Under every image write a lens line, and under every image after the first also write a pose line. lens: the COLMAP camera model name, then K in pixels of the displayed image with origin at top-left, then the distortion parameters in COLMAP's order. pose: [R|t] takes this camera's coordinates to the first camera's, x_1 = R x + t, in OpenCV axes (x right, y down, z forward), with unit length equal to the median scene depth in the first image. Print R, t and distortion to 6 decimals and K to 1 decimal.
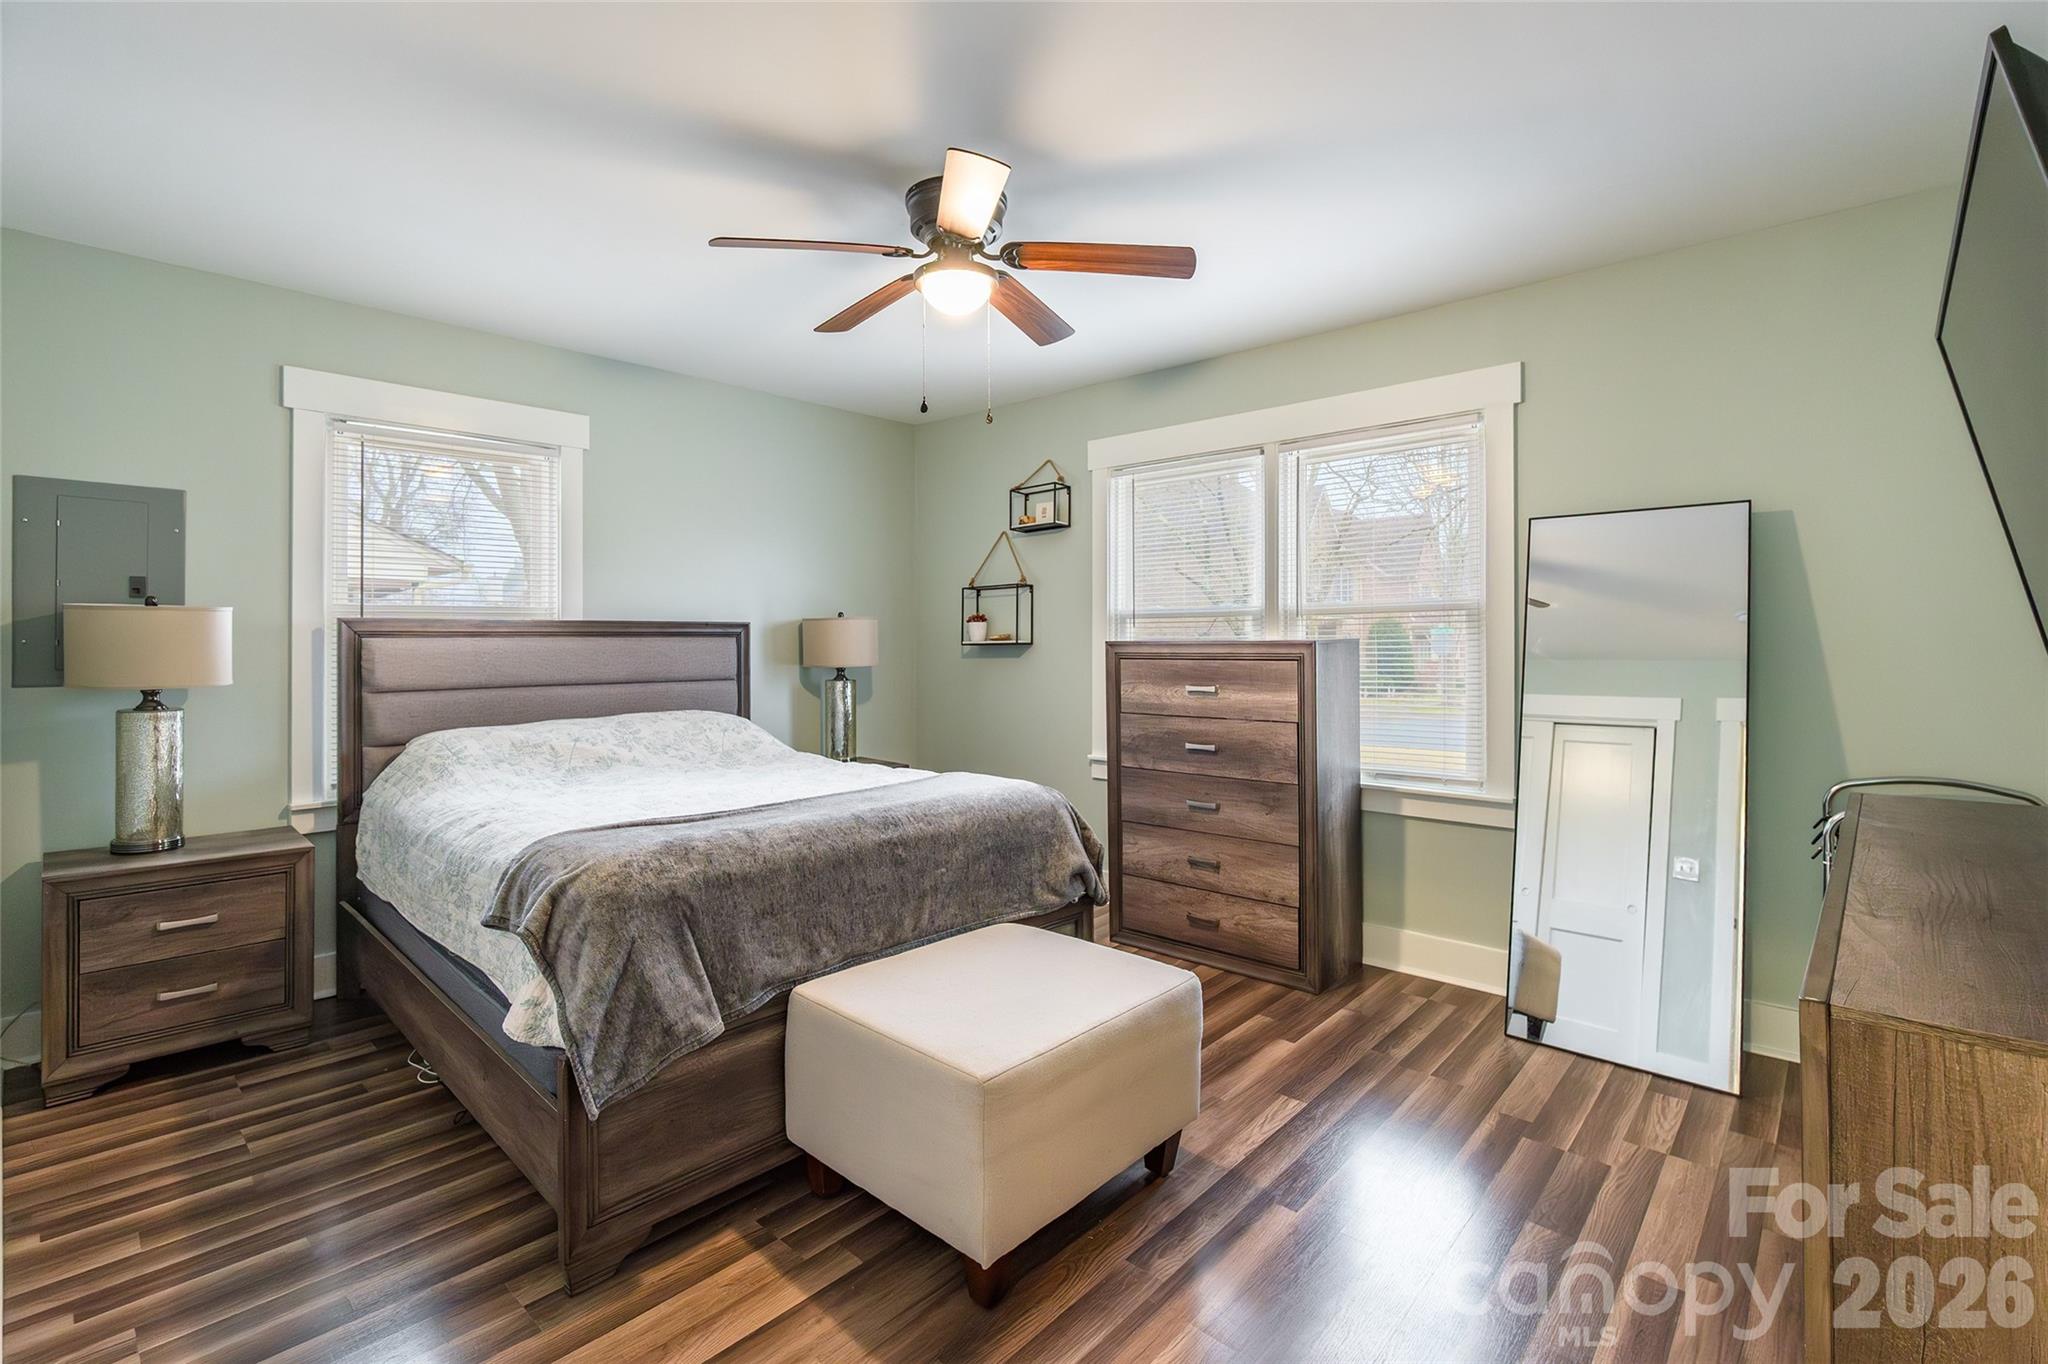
lens RADIAL K [[959.9, 0, 1033.5], [0, 959.9, 657.2], [0, 0, 1]] dist [-0.002657, -0.000233]
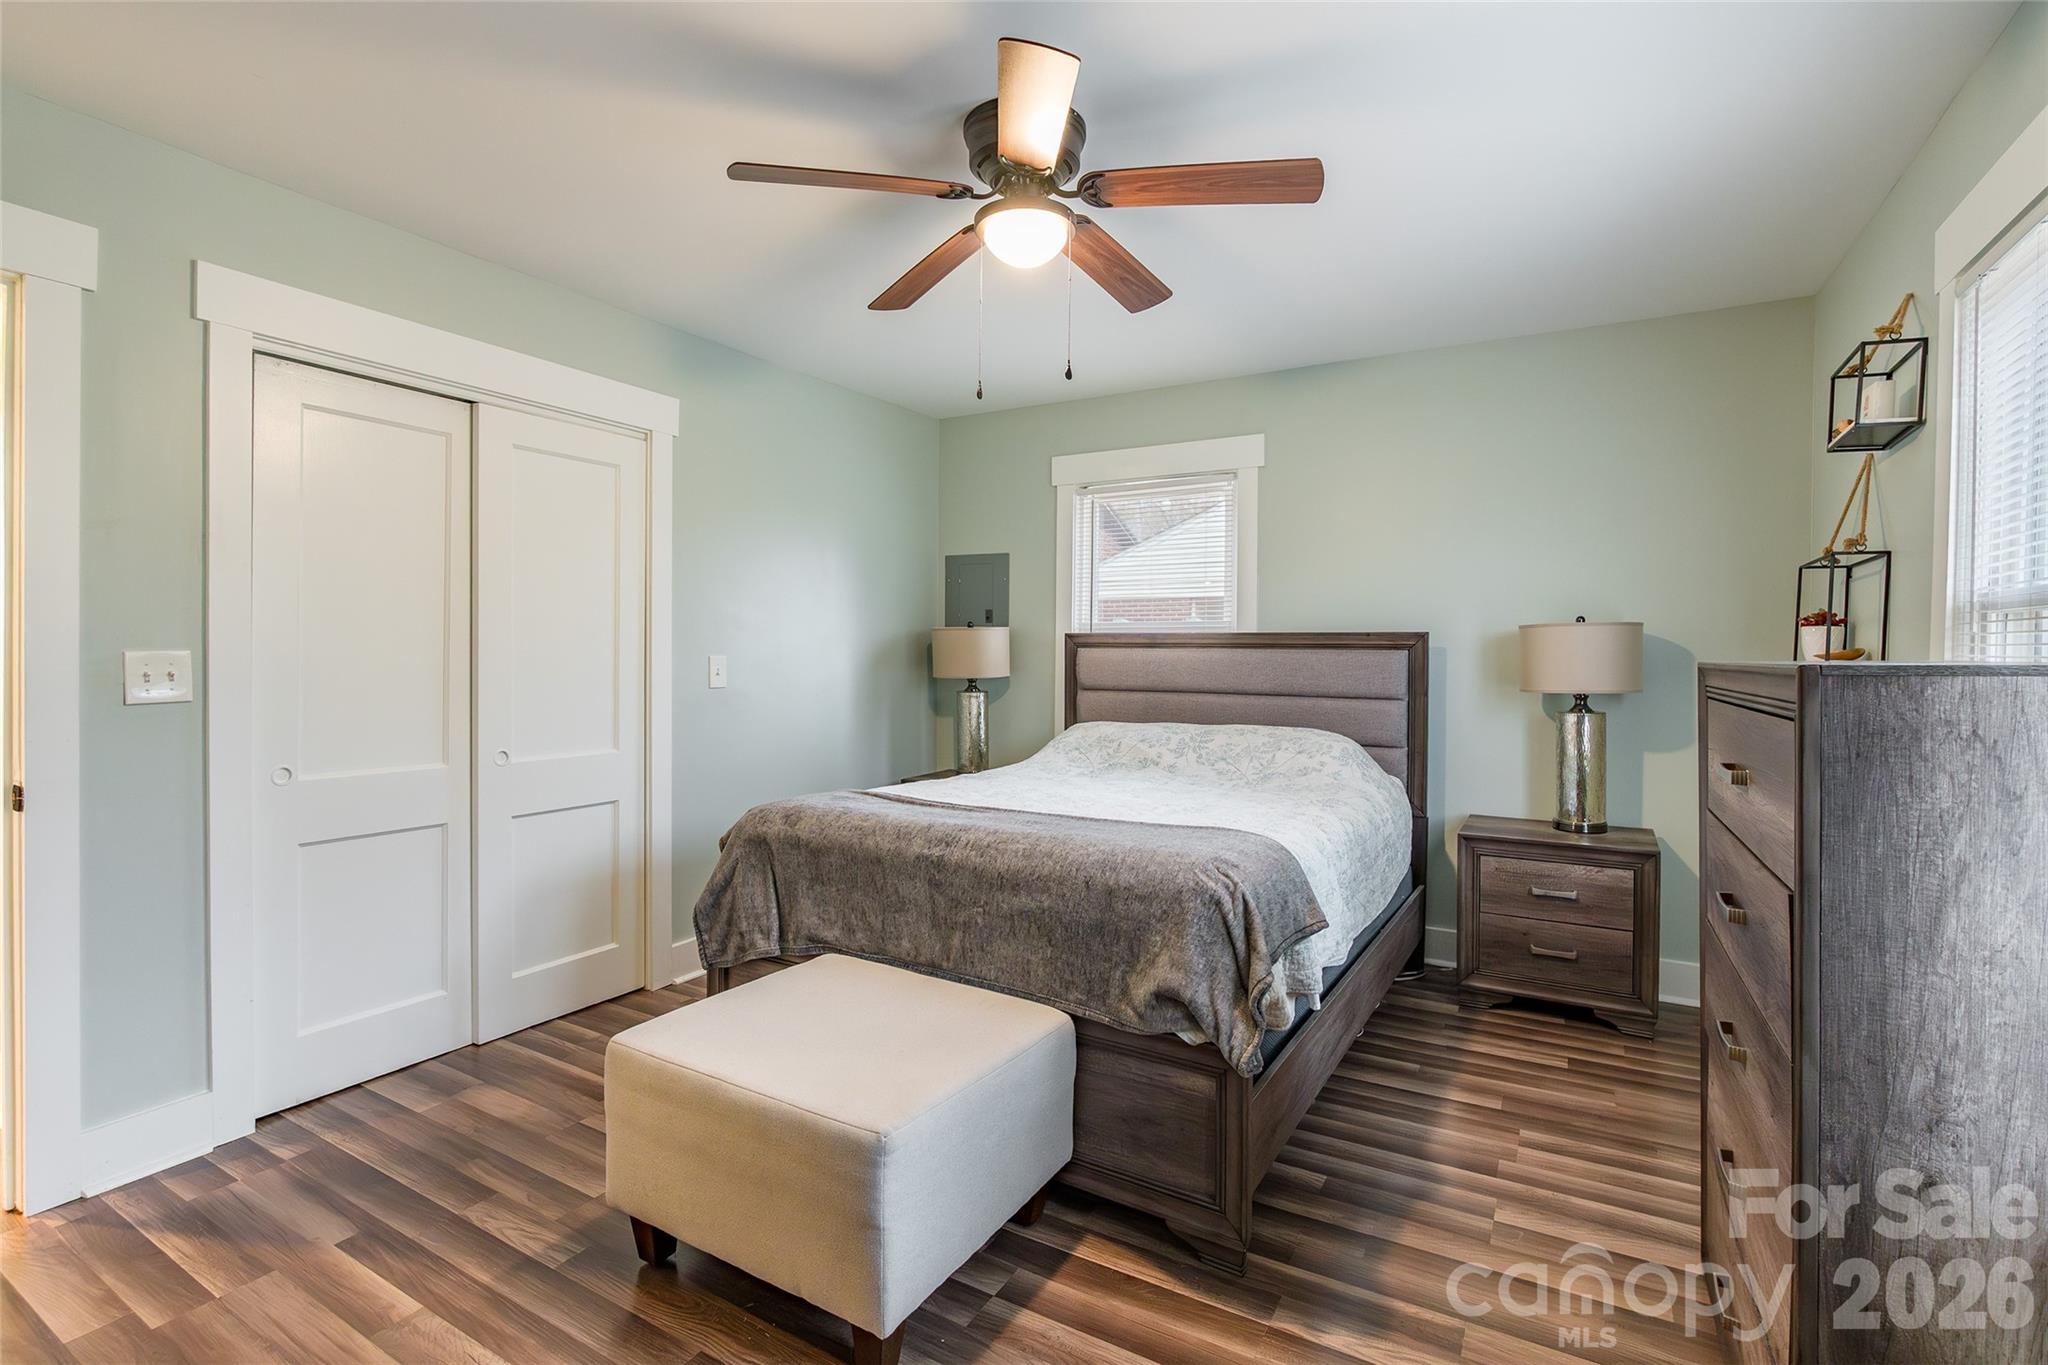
lens RADIAL K [[959.9, 0, 1033.5], [0, 959.9, 657.7], [0, 0, 1]] dist [-0.002657, -0.000233]
pose [[0.184471, 0.013845, -0.982740, 0.511516], [-0.027173, 0.999590, 0.008982, -0.013652], [0.982462, 0.025047, 0.184772, 0.576731]]
